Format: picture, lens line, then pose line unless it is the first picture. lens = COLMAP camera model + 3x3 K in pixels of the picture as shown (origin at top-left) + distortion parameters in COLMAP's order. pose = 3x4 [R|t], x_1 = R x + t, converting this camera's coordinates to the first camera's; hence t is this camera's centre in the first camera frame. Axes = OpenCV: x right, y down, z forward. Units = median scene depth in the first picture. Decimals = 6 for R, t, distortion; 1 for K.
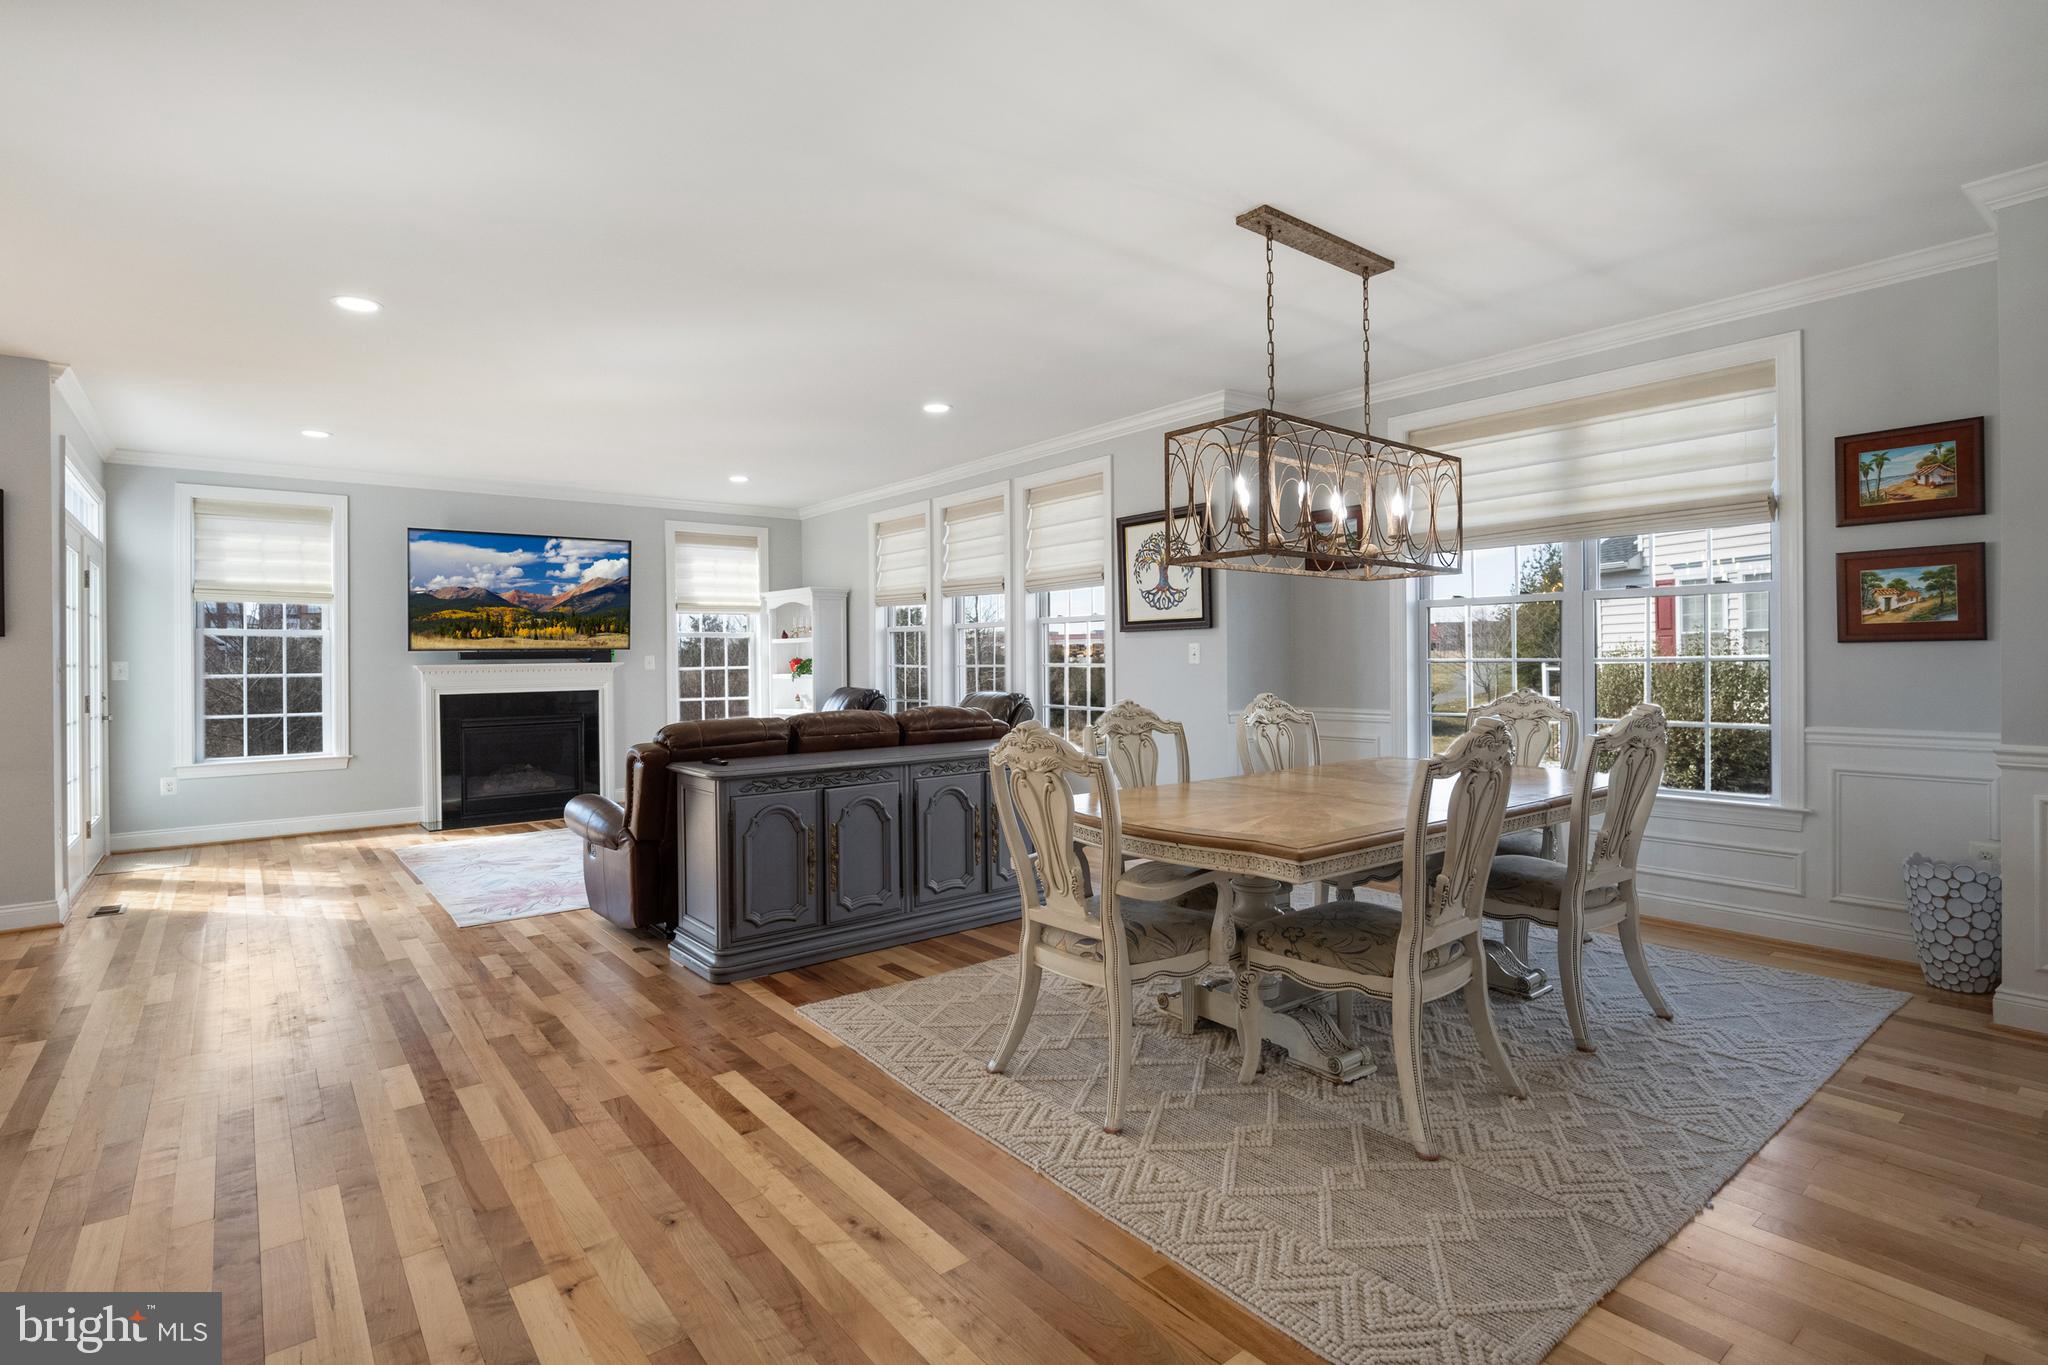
lens RADIAL K [[995.5, 0, 1017.3], [0, 995.5, 663.6], [0, 0, 1]] dist [0.002937, -0.001462]
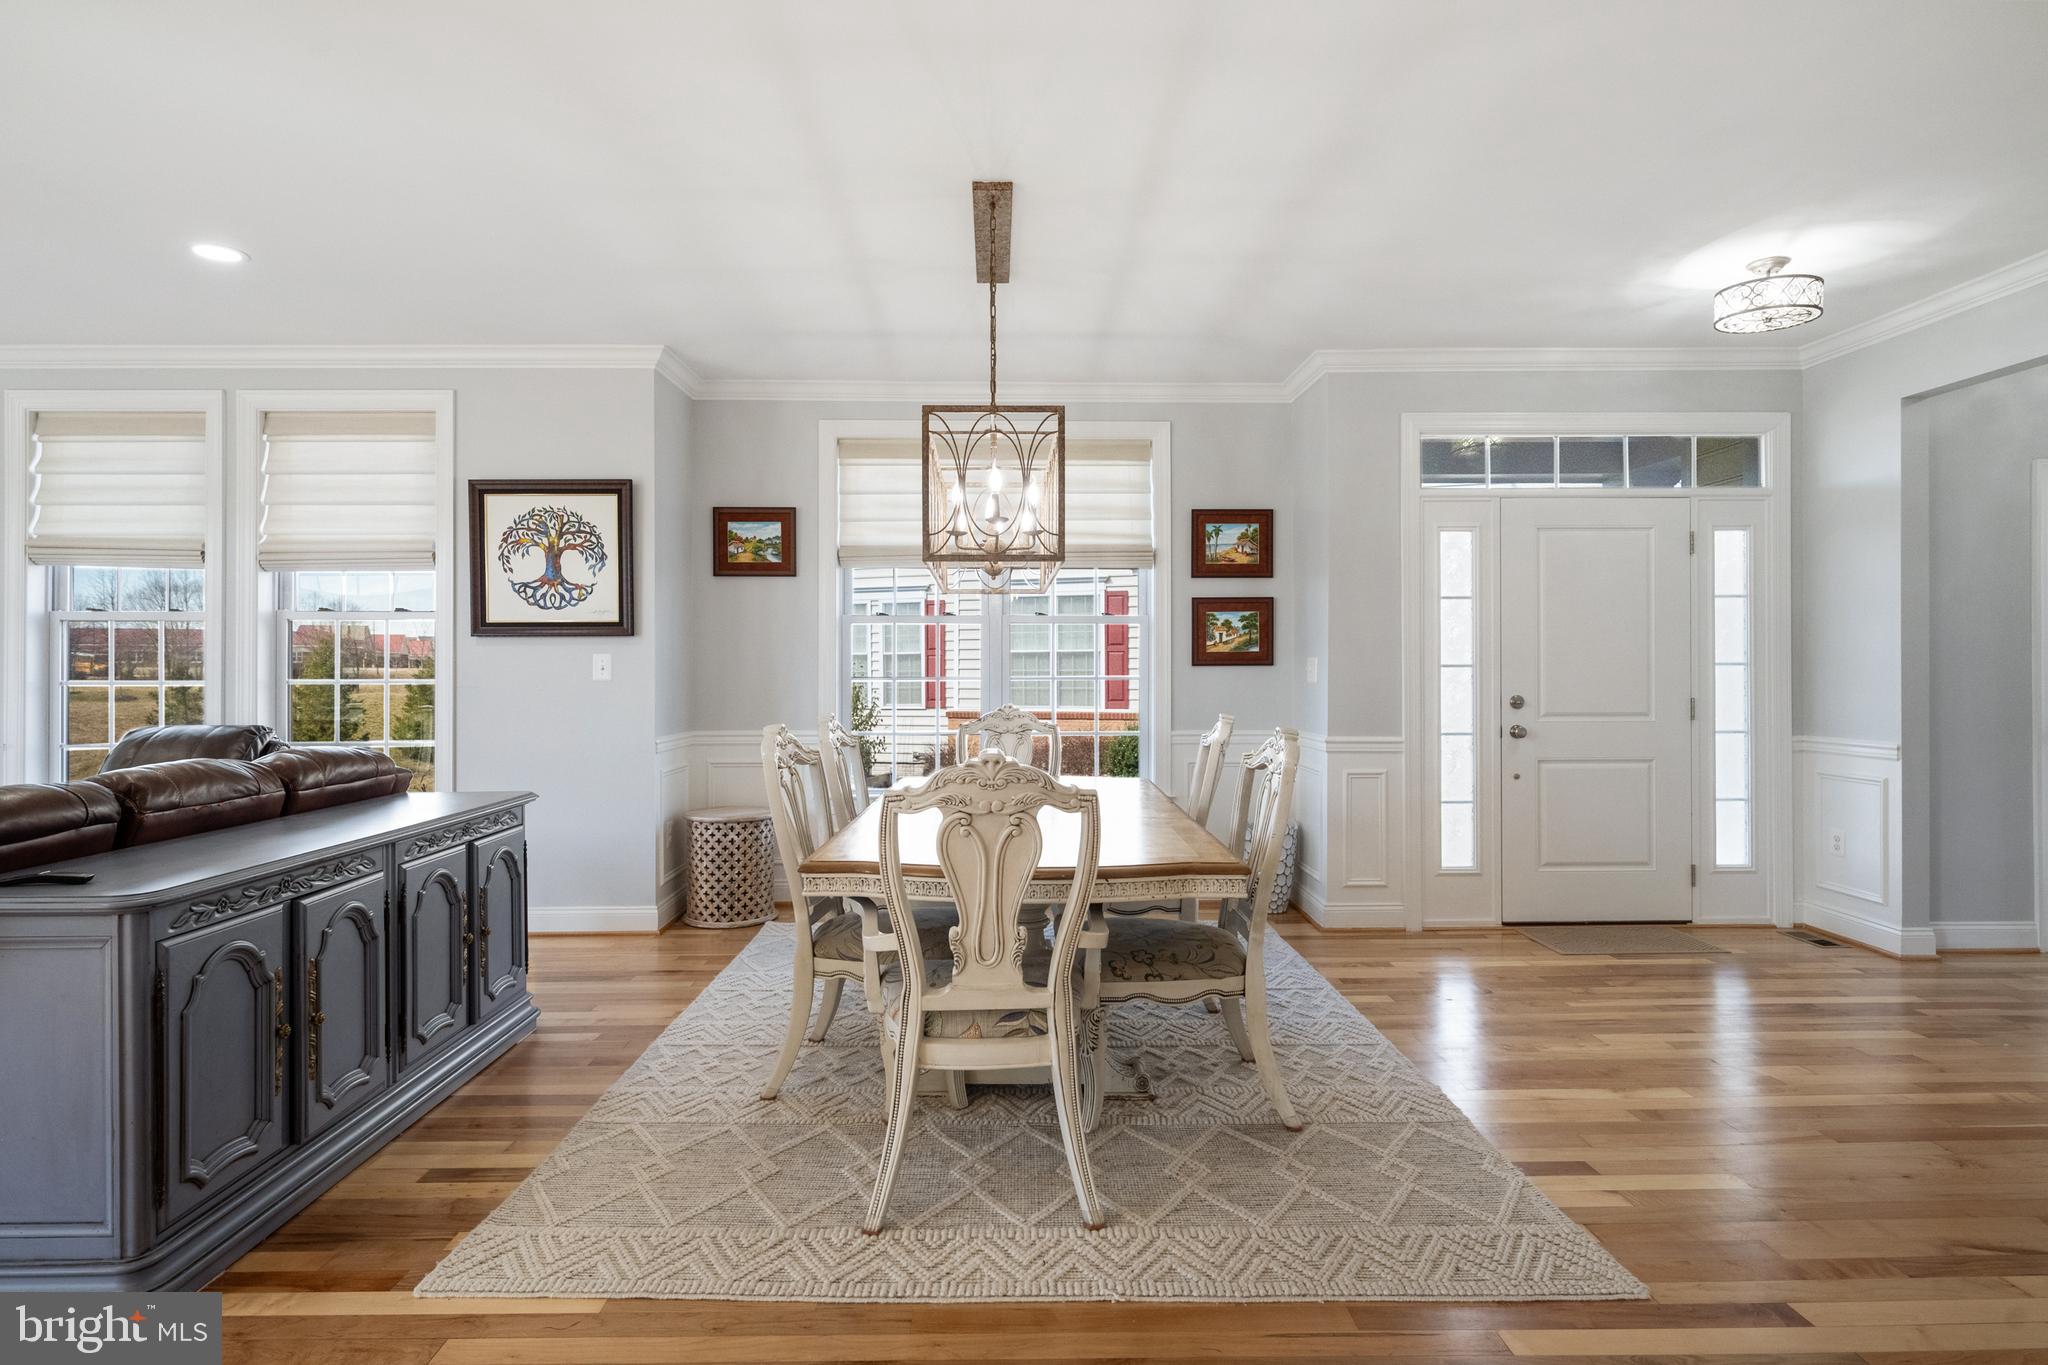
lens RADIAL K [[1083.1, 0, 1013.6], [0, 1083.1, 670.3], [0, 0, 1]] dist [-0.001032, -0.001639]
pose [[0.605073, 0.012121, 0.796078, -0.262415], [-0.001695, 0.999901, -0.013936, 0.003140], [-0.796168, 0.007083, 0.605034, 0.188471]]
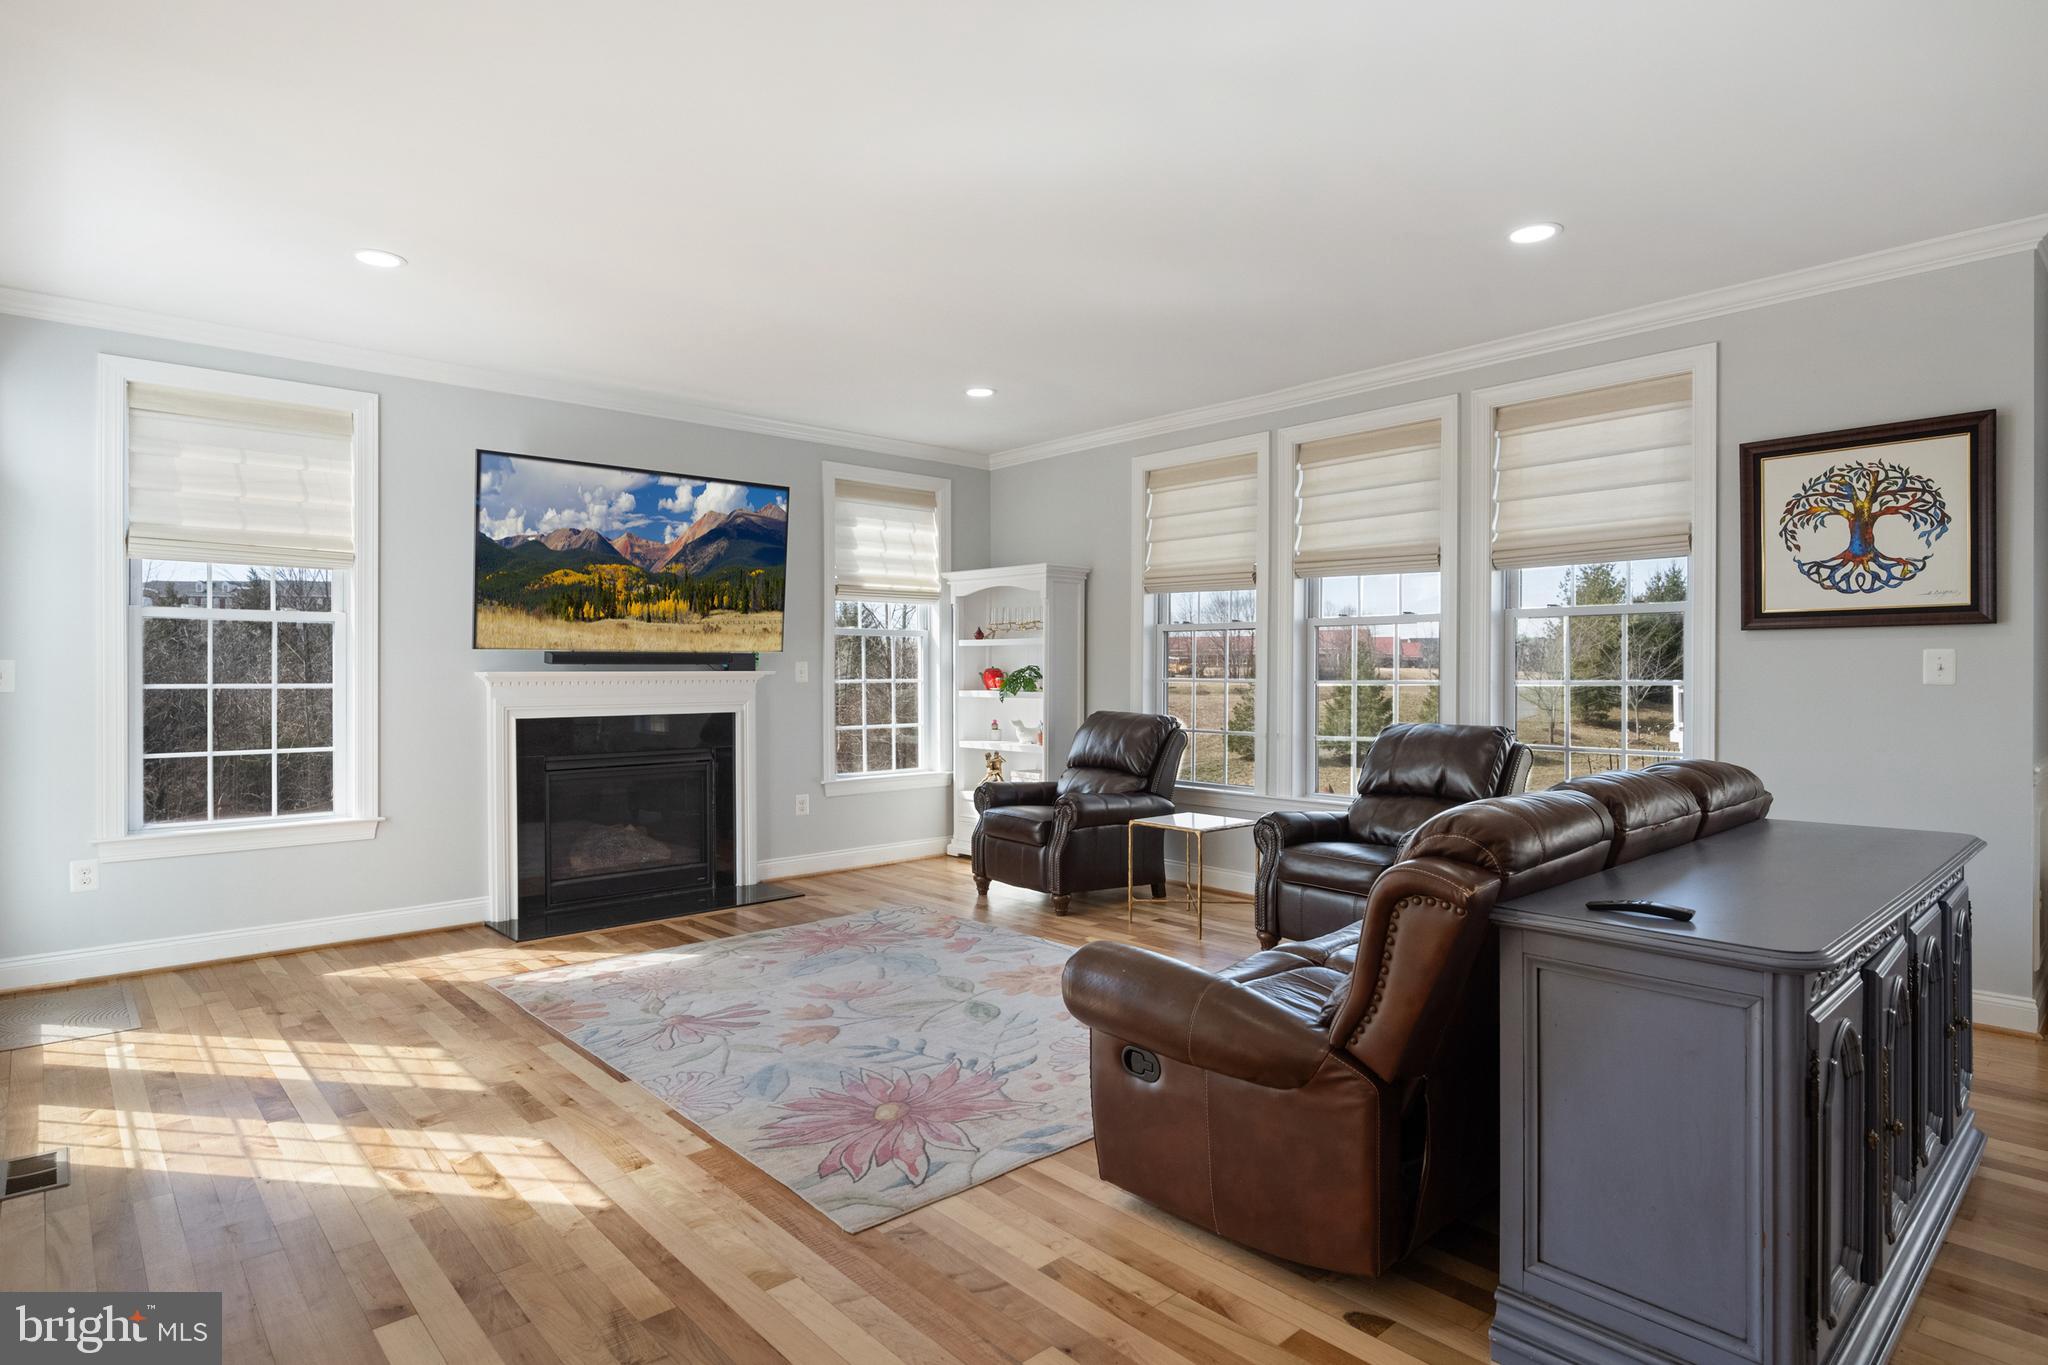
lens RADIAL K [[1083.1, 0, 1012.9], [0, 1083.1, 681.1], [0, 0, 1]] dist [-0.001032, -0.001639]
pose [[0.997397, 0.010700, 0.071303, -0.358917], [-0.010873, 0.999939, 0.002038, 0.003036], [-0.071277, -0.002808, 0.997453, 0.335532]]
